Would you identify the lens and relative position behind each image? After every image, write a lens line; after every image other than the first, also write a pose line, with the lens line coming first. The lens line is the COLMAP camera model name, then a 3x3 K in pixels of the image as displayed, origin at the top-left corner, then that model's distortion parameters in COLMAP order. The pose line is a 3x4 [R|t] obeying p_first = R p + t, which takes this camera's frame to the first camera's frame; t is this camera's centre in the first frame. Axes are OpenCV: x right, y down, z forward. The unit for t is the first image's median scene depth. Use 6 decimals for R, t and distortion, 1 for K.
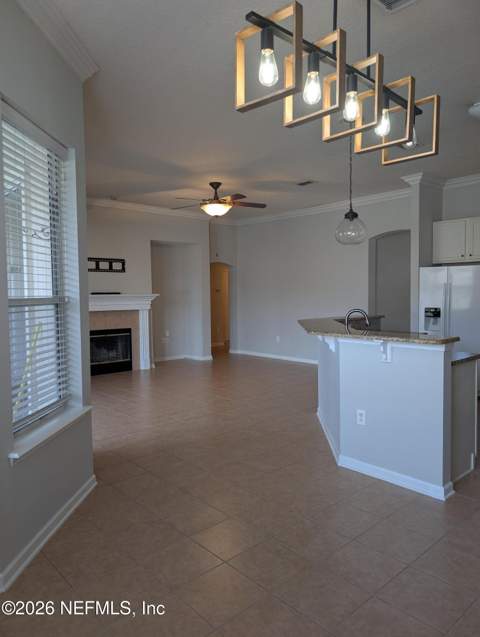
lens RADIAL K [[443.6, 0, 240.0], [0, 443.6, 318.5], [0, 0, 1]] dist [0.025858, 0.000715]
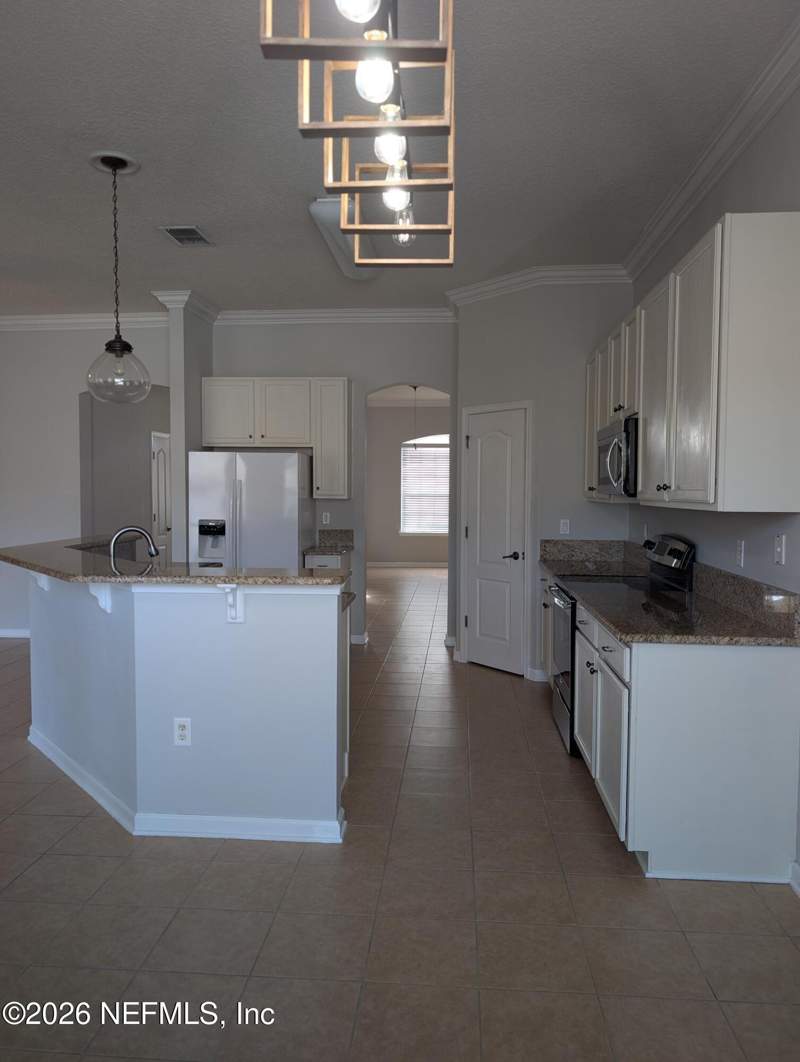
lens RADIAL K [[757.6, 0, 400.0], [0, 757.6, 531.0], [0, 0, 1]] dist [0.028358, -0.001923]
pose [[0.739846, -0.024177, 0.672342, -0.068132], [0.028777, 0.999577, 0.004278, -0.006278], [-0.672160, 0.016183, 0.740229, 0.074664]]
